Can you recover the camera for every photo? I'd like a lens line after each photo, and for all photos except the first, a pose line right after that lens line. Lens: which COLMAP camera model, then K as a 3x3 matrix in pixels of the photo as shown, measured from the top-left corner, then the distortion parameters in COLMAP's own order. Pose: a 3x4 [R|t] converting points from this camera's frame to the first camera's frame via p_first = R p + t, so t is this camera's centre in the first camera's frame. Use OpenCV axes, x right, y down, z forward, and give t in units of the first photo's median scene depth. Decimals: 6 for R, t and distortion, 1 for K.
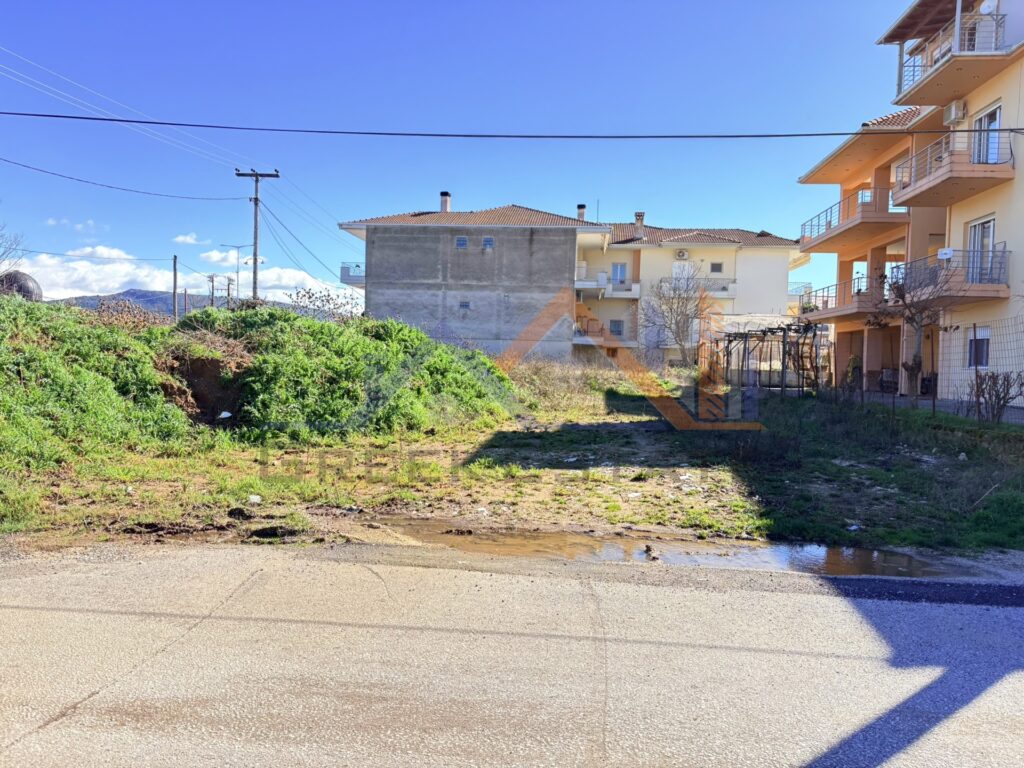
lens RADIAL K [[785.1, 0, 507.7], [0, 785.1, 386.1], [0, 0, 1]] dist [0.068986, -0.087173]
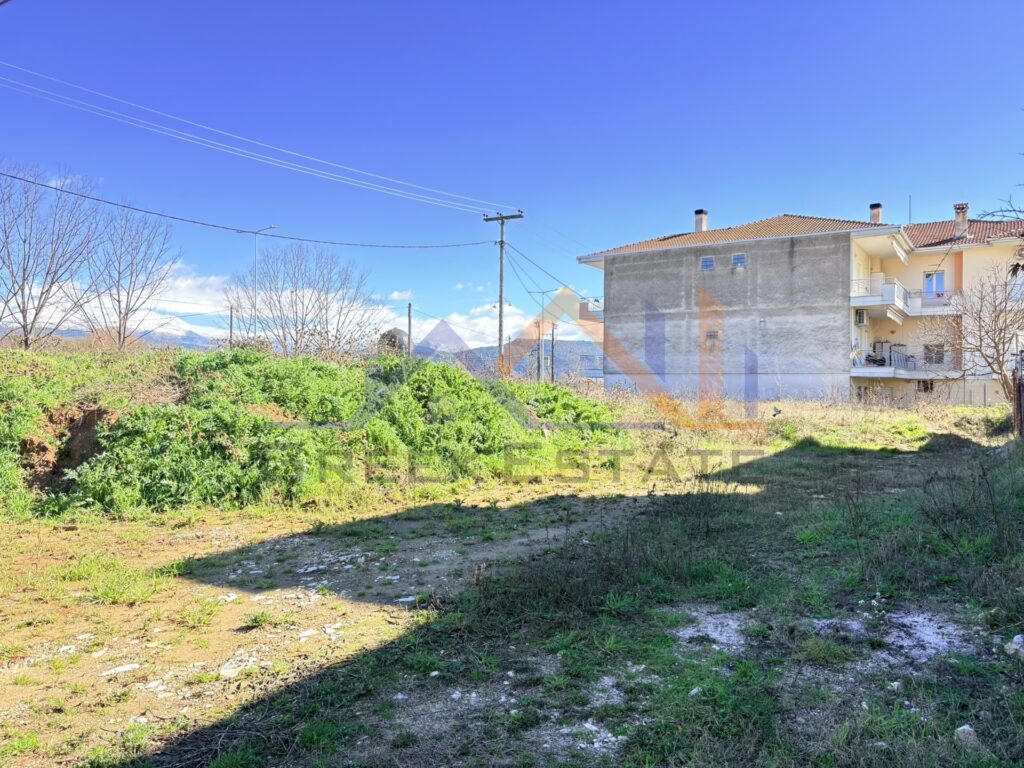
lens RADIAL K [[775.2, 0, 488.5], [0, 775.2, 385.7], [0, 0, 1]] dist [0.079655, -0.184933]
pose [[0.884439, -0.023102, -0.466083, 0.124695], [-0.000113, 0.998763, -0.049721, -0.005443], [0.466655, 0.044028, 0.883343, 0.133377]]
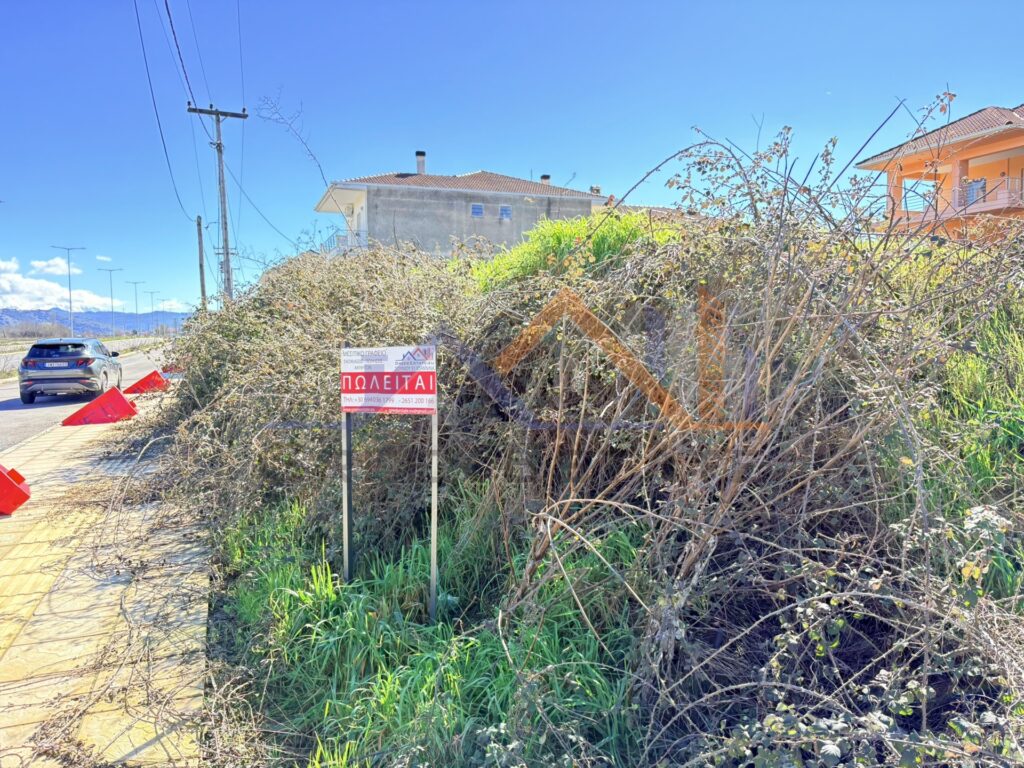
lens RADIAL K [[768.1, 0, 512.0], [0, 768.1, 384.0], [0, 0, 1]] dist [0.074880, -0.103530]
pose [[0.889529, -0.067334, 0.451891, -0.430285], [0.051944, 0.997572, 0.046392, -0.023579], [-0.453917, -0.017794, 0.890866, 0.193733]]
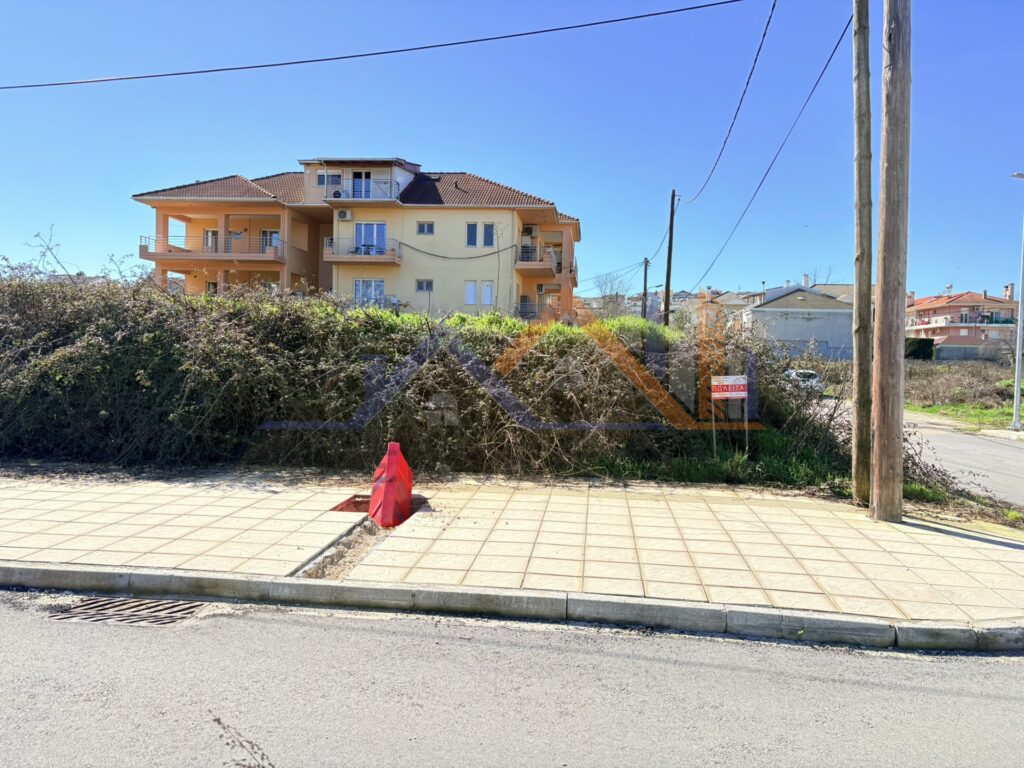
lens RADIAL K [[768.1, 0, 512.0], [0, 768.1, 384.0], [0, 0, 1]] dist [0.074880, -0.103530]
pose [[-0.002728, -0.063601, 0.997972, -0.628743], [0.006488, 0.997953, 0.063617, -0.036568], [-0.999975, 0.006649, -0.002310, 0.327573]]
